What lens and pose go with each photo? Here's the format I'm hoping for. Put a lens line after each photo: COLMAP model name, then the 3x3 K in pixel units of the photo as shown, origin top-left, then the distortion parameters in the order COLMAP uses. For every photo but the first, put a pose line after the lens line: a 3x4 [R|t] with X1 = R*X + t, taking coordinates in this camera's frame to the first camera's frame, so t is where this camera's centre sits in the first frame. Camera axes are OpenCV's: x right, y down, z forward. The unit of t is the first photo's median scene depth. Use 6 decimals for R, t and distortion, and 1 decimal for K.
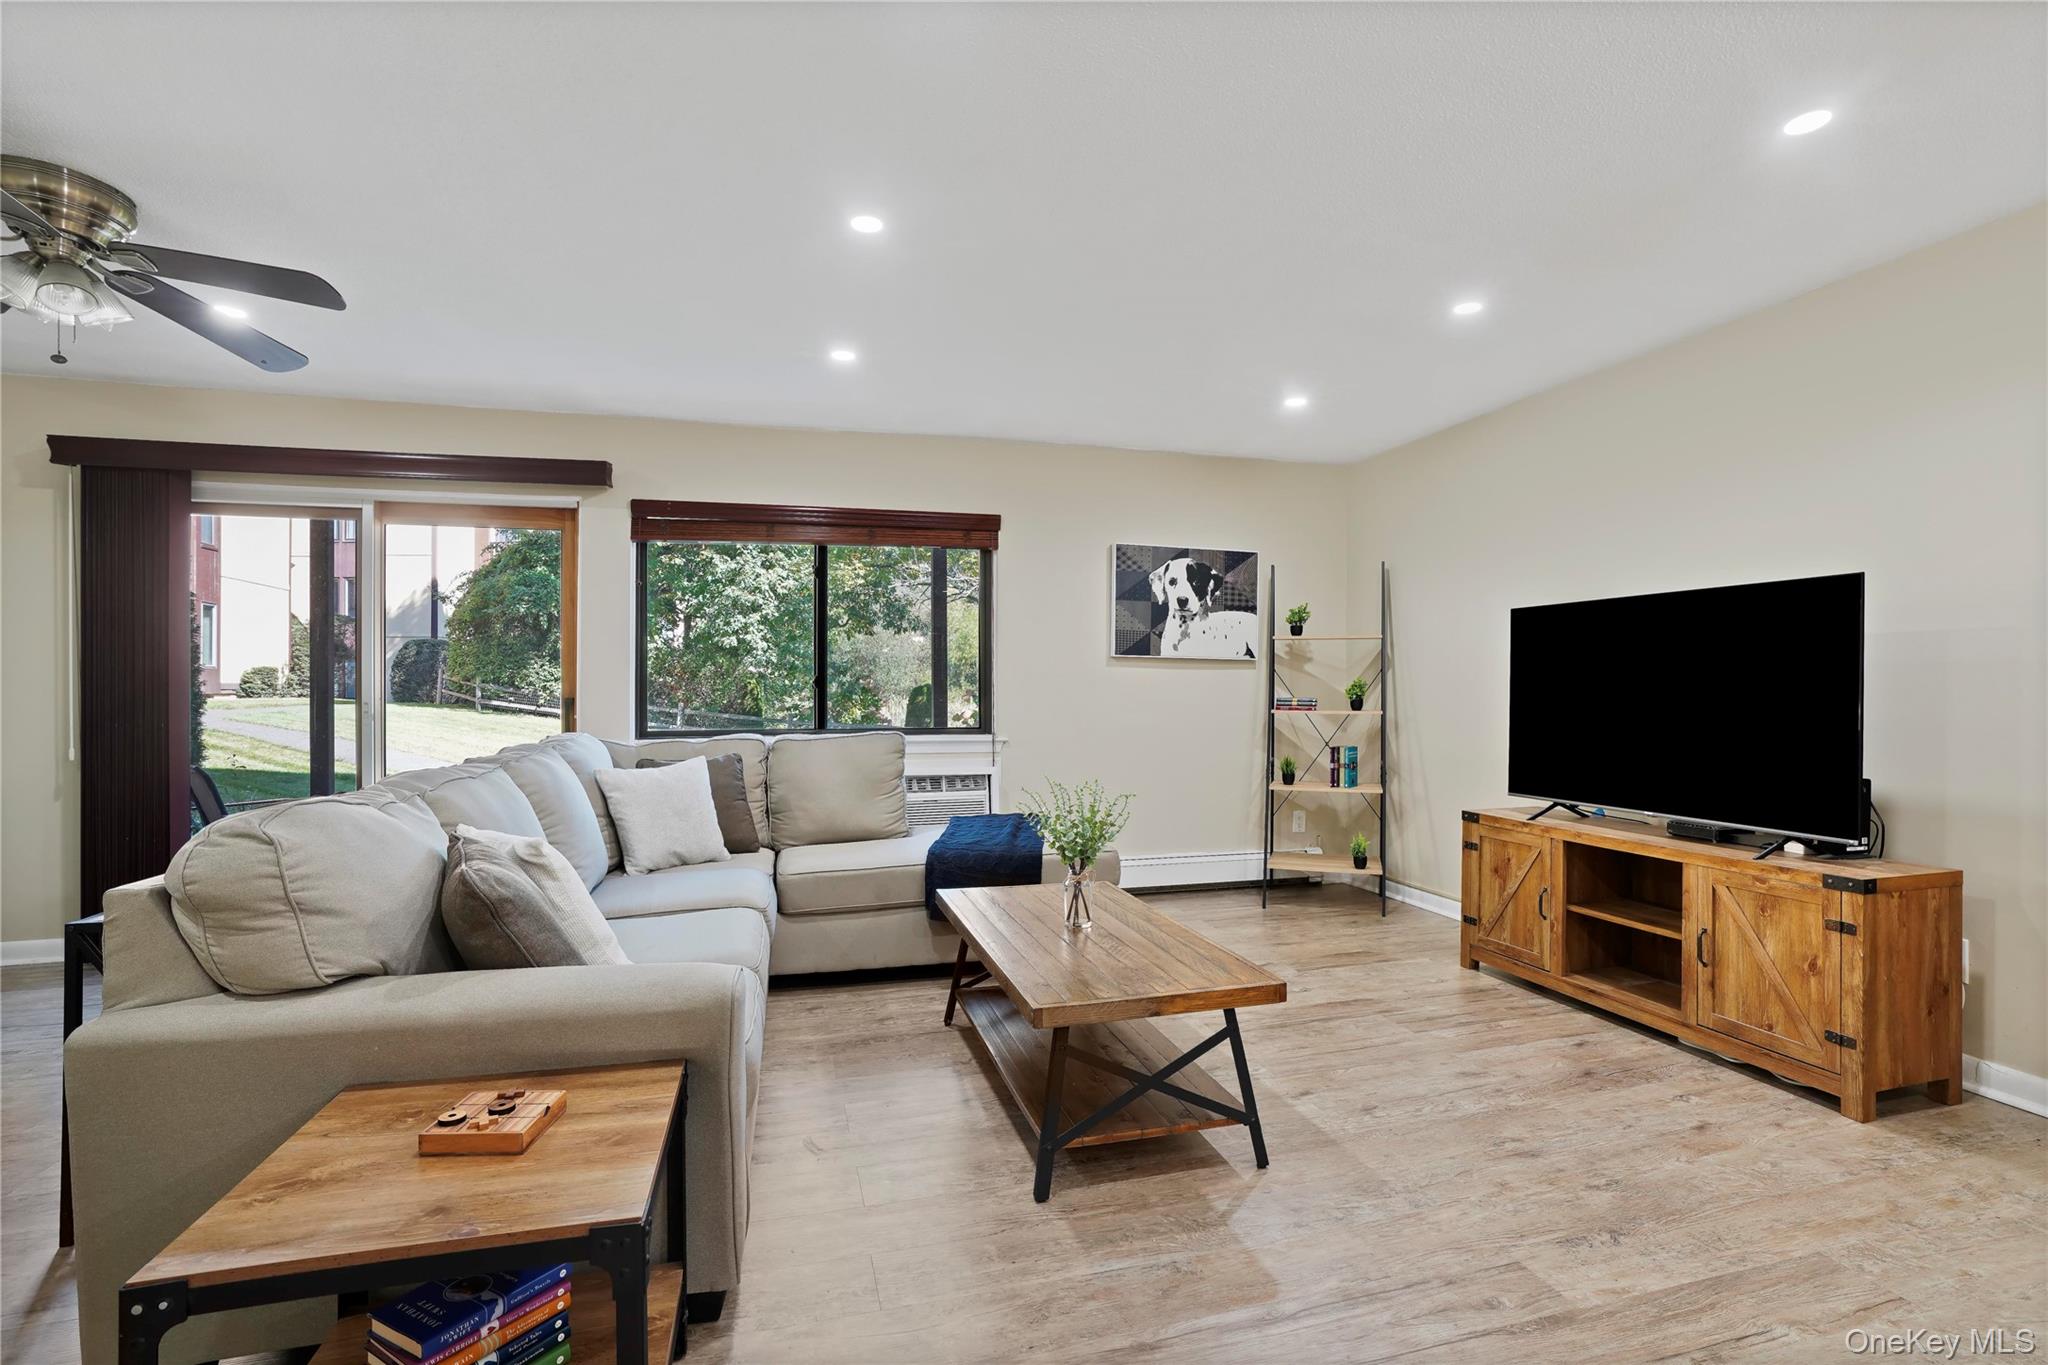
lens RADIAL K [[956.4, 0, 1049.3], [0, 956.4, 687.2], [0, 0, 1]] dist [-0.062761, 0.031462]
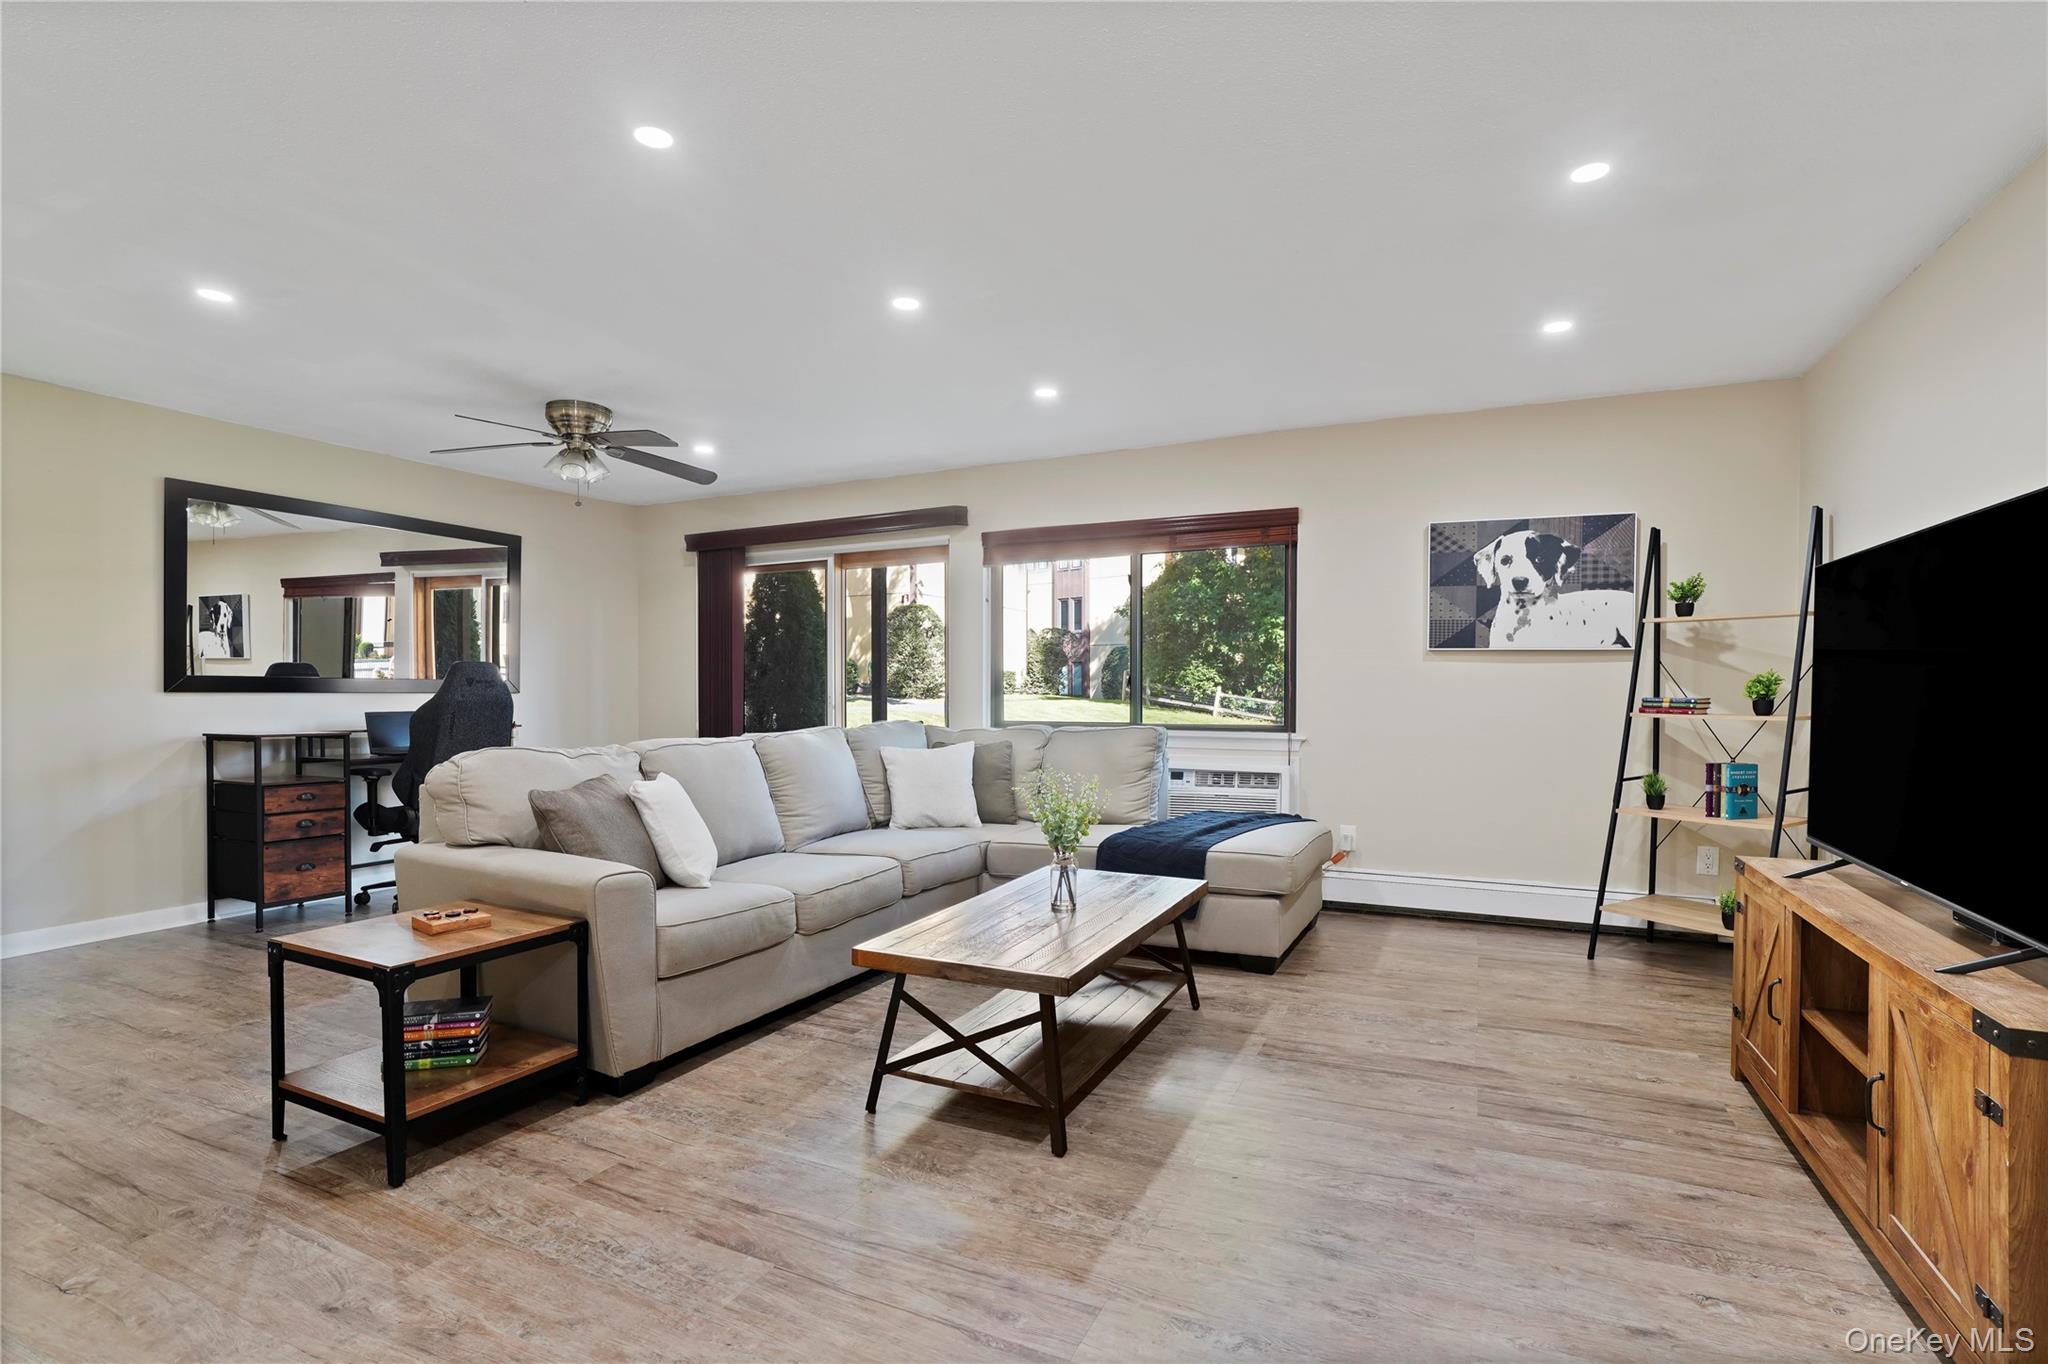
lens RADIAL K [[954.6, 0, 1045.3], [0, 954.6, 697.7], [0, 0, 1]] dist [-0.060088, 0.030152]
pose [[0.754001, 0.006512, -0.656841, 0.400437], [0.001414, 0.999932, 0.011537, 0.001824], [0.656872, -0.009628, 0.753940, 0.103837]]
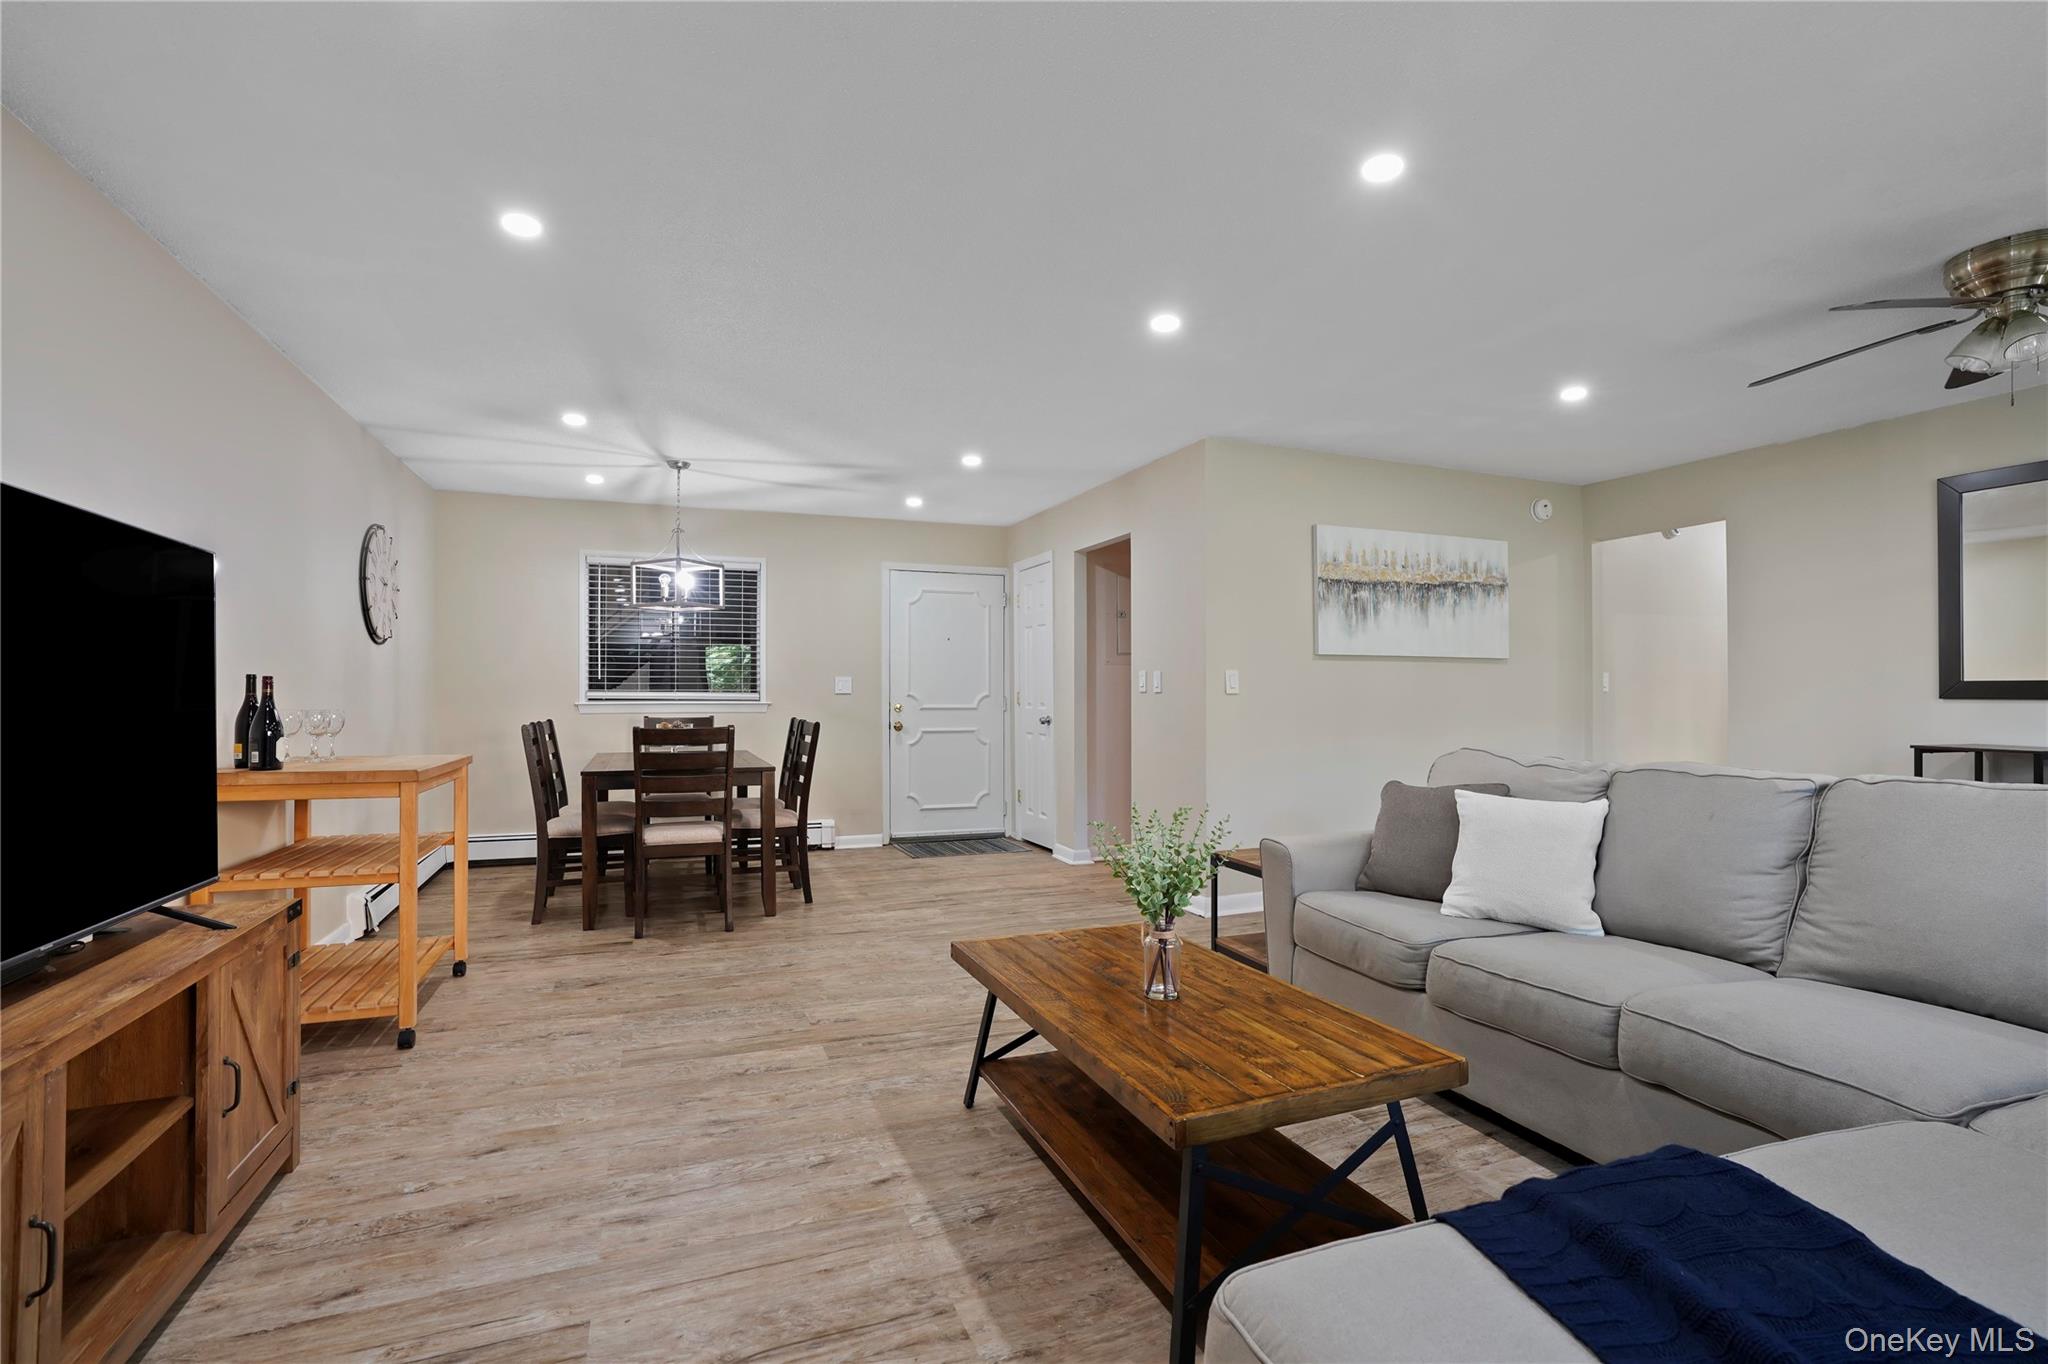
lens RADIAL K [[972.1, 0, 1024.0], [0, 972.1, 682.0], [0, 0, 1]] dist [-0.059268, 0.033833]
pose [[-0.996834, 0.000501, -0.079503, 0.115213], [0.002027, 0.999815, -0.019108, 0.005128], [0.079479, -0.019209, -0.996651, 0.998724]]
